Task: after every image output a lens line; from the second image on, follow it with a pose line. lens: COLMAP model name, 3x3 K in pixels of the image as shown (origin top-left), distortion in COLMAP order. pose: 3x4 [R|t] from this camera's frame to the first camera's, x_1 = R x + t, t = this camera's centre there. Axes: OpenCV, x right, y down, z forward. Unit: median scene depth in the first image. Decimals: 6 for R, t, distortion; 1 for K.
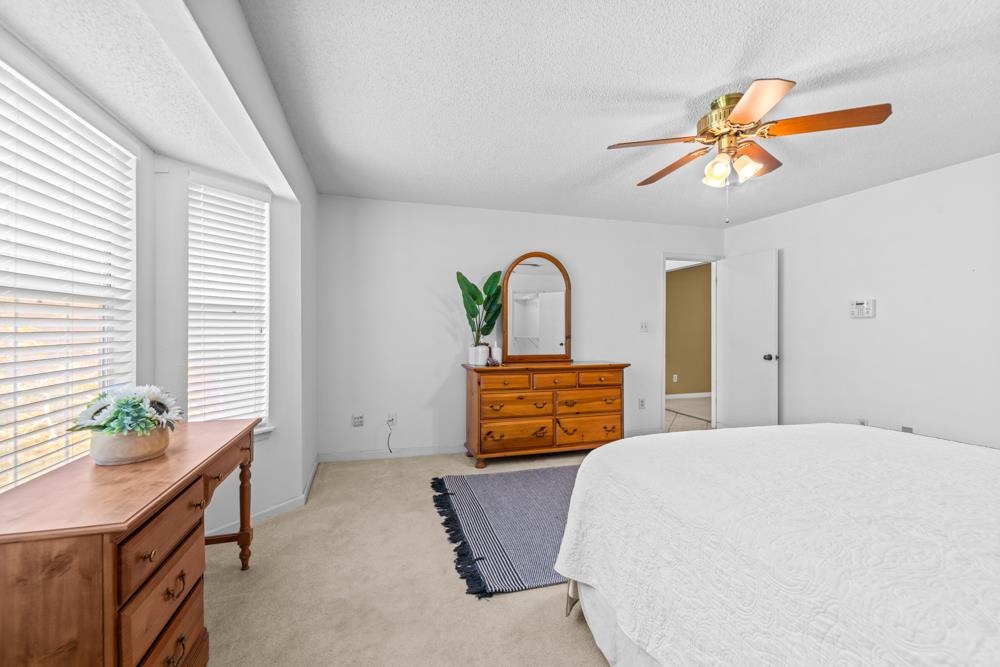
lens RADIAL K [[415.9, 0, 498.2], [0, 415.9, 335.7], [0, 0, 1]] dist [0.001639, 0.000057]
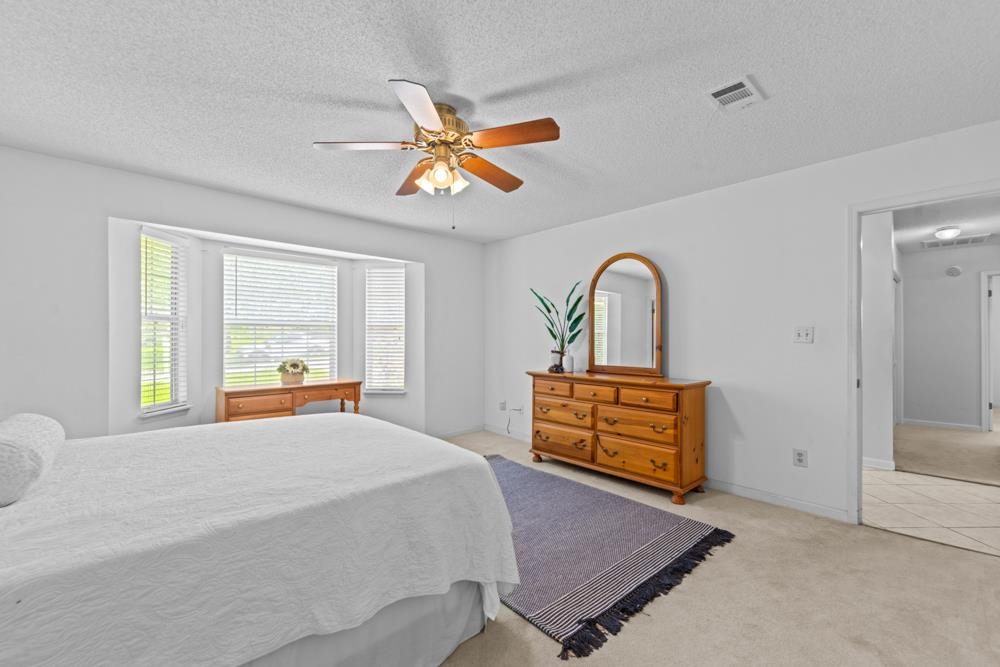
lens RADIAL K [[415.9, 0, 498.2], [0, 415.9, 335.7], [0, 0, 1]] dist [0.001639, 0.000057]
pose [[0.435274, -0.007847, -0.900264, 0.889851], [-0.018063, 0.999685, -0.017447, -0.001172], [0.900117, 0.023856, 0.434995, 0.395054]]
